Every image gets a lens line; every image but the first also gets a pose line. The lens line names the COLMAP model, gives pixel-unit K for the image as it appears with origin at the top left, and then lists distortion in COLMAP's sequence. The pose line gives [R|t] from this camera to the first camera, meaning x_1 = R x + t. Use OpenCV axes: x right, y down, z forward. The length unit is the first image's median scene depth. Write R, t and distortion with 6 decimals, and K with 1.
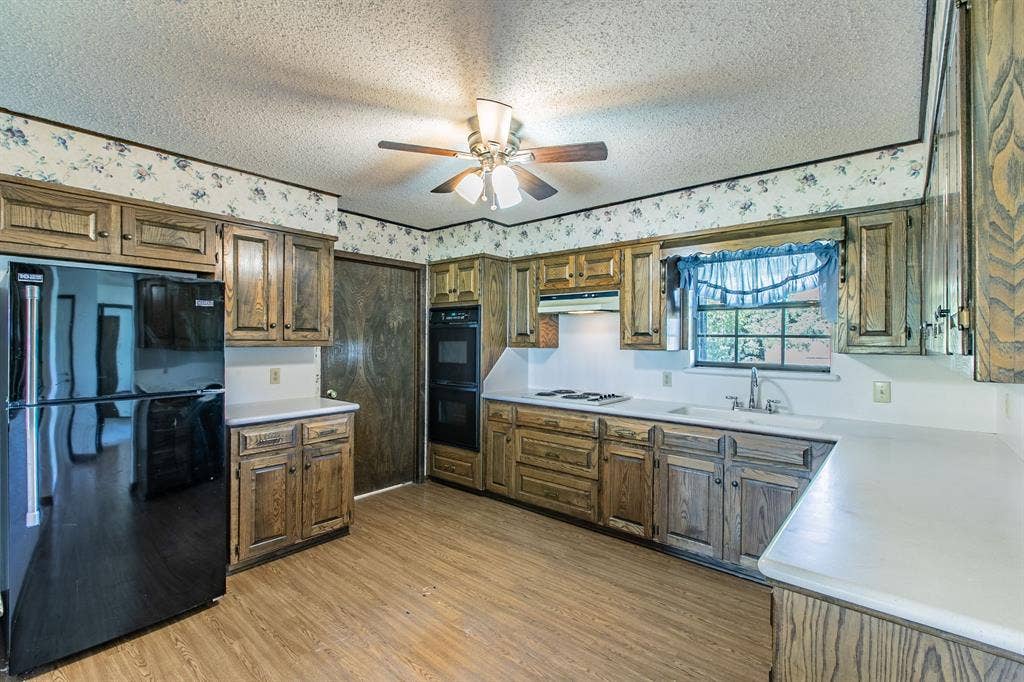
lens RADIAL K [[456.4, 0, 512.0], [0, 456.4, 341.0], [0, 0, 1]] dist [0.000343, 0.000092]
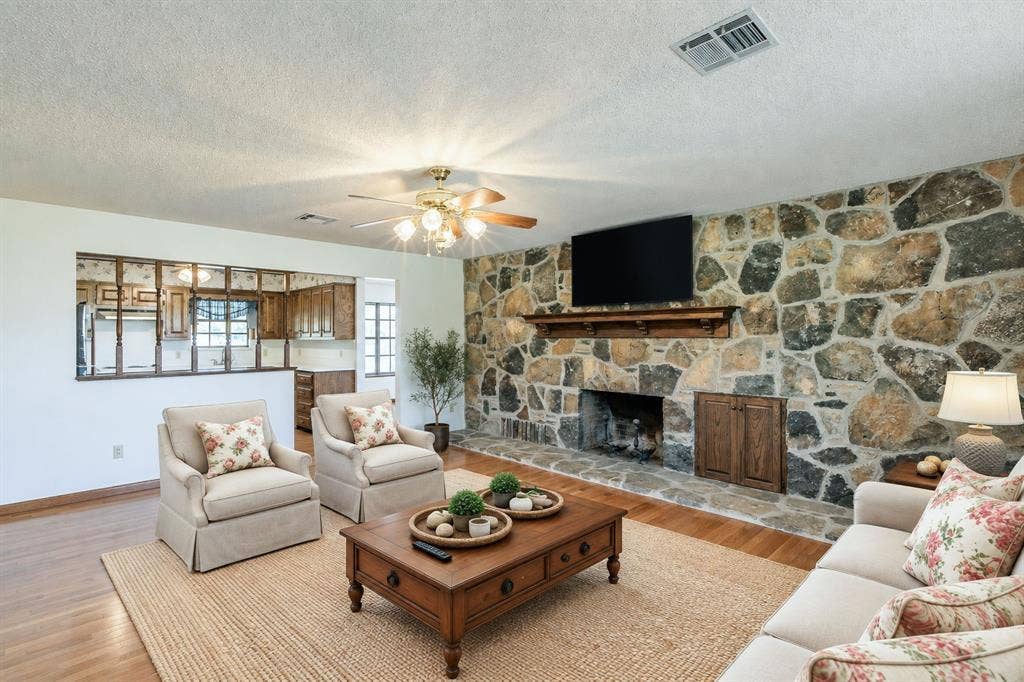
lens RADIAL K [[515.6, 0, 512.0], [0, 515.6, 341.0], [0, 0, 1]] dist [-0.000807, -0.000180]
pose [[0.069288, -0.012006, 0.997524, -2.037470], [0.004040, 0.999923, 0.011754, 0.000944], [-0.997589, 0.003216, 0.069331, -0.683036]]
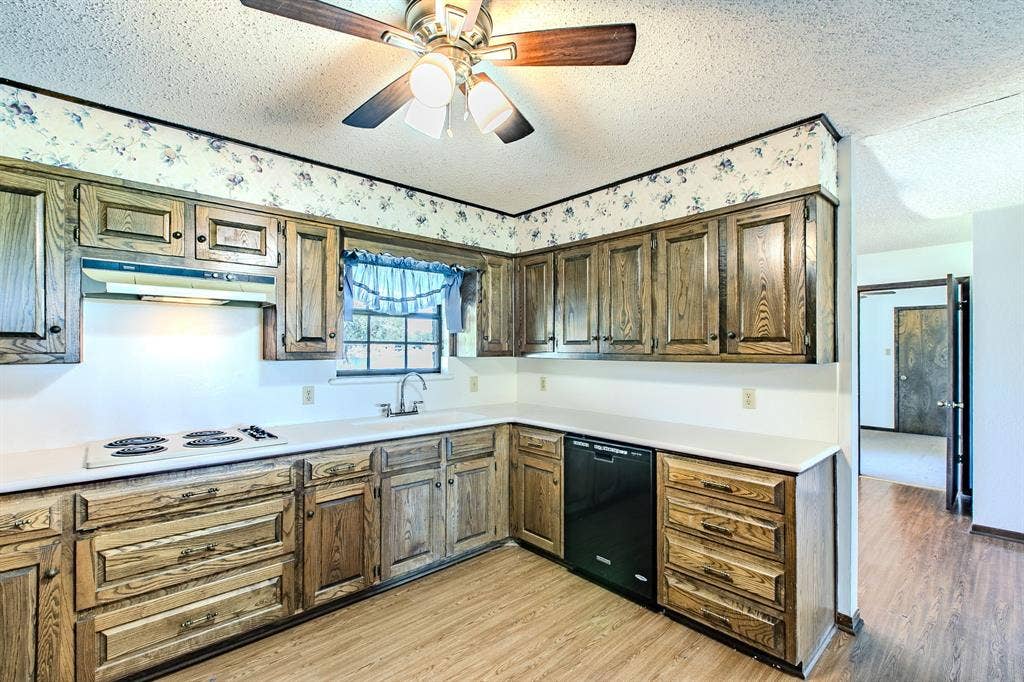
lens RADIAL K [[452.8, 0, 512.9], [0, 452.8, 347.8], [0, 0, 1]] dist [-0.000404, -0.000139]
pose [[0.132441, -0.004039, 0.991183, -0.461716], [0.001340, 0.999992, 0.003895, -0.003493], [-0.991190, 0.000812, 0.132445, 0.608078]]
